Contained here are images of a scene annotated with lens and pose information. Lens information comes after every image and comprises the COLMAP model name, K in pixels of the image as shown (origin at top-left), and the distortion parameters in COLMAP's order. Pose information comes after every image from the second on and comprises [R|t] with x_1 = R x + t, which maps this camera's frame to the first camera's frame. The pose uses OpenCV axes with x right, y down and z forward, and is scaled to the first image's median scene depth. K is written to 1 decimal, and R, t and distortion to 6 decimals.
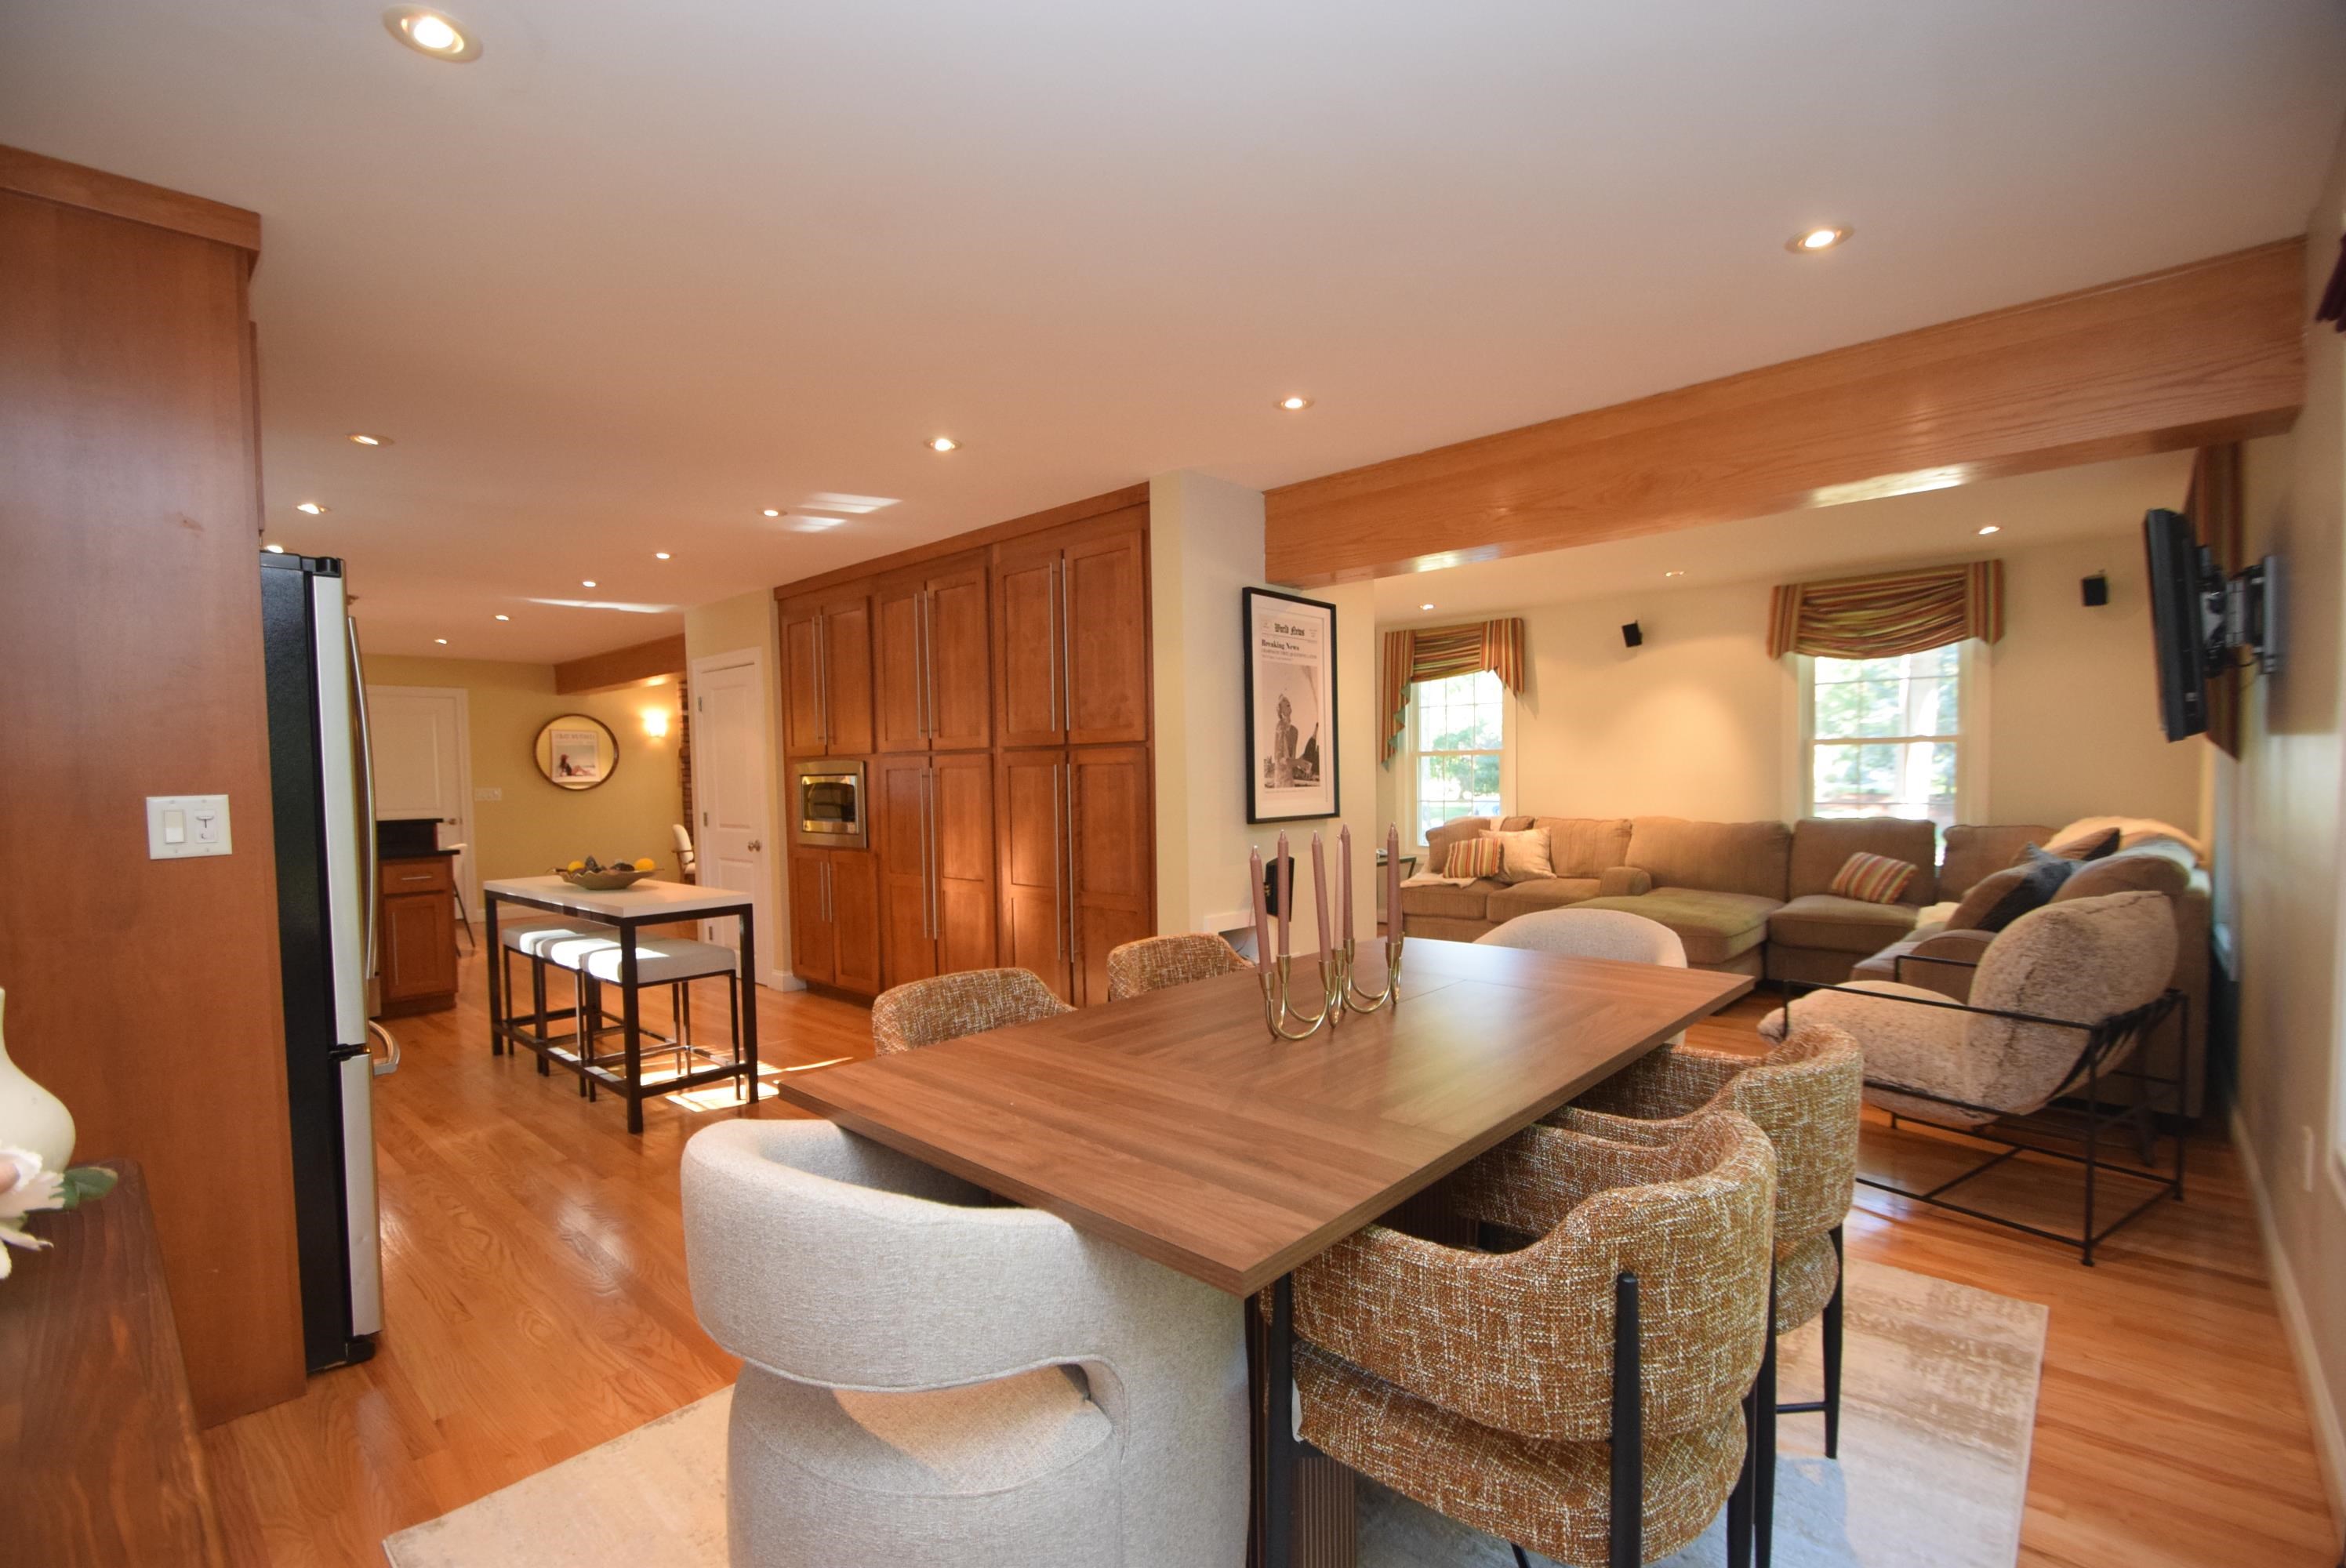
lens RADIAL K [[1029.0, 0, 1156.6], [0, 1029.0, 812.2], [0, 0, 1]] dist [0.017565, -0.015730]
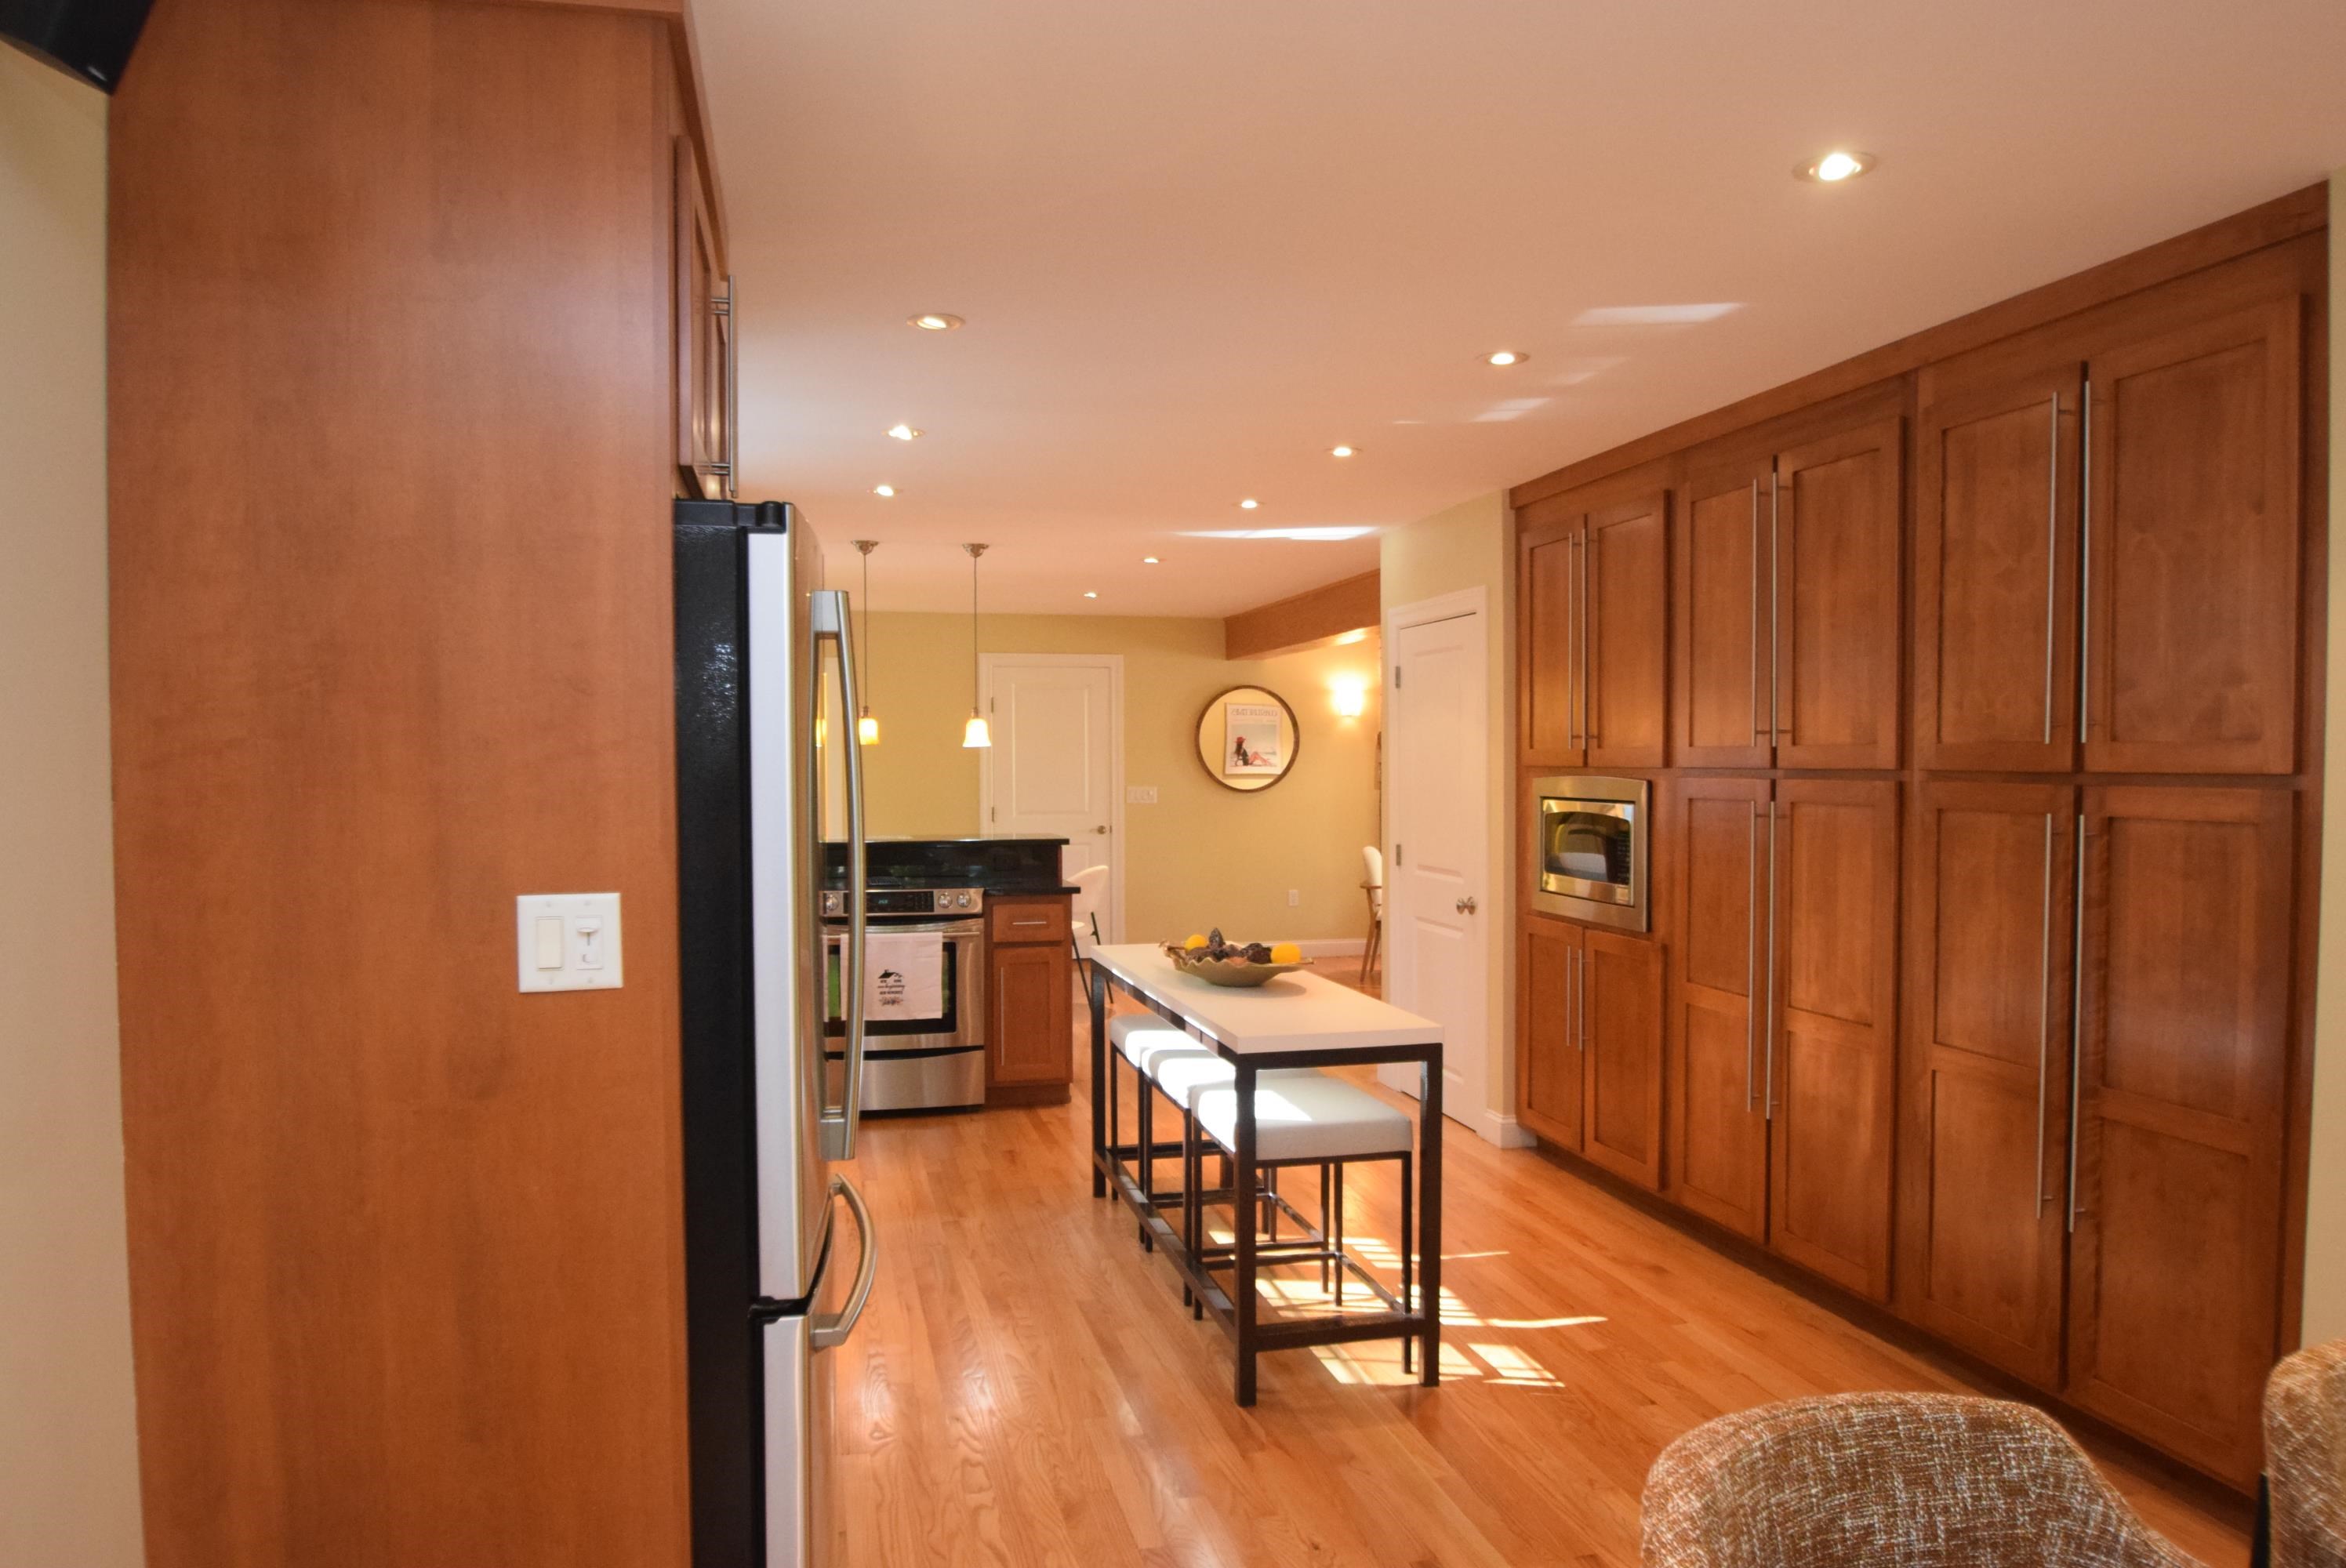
lens RADIAL K [[1440.5, 0, 1173.0], [0, 1440.5, 784.0], [0, 0, 1]] dist [-0.032696, 0.002082]
pose [[0.827571, 0.034049, -0.560328, -0.063173], [-0.037301, 0.999288, 0.005633, -0.046804], [0.560120, 0.016239, 0.828252, 0.217233]]
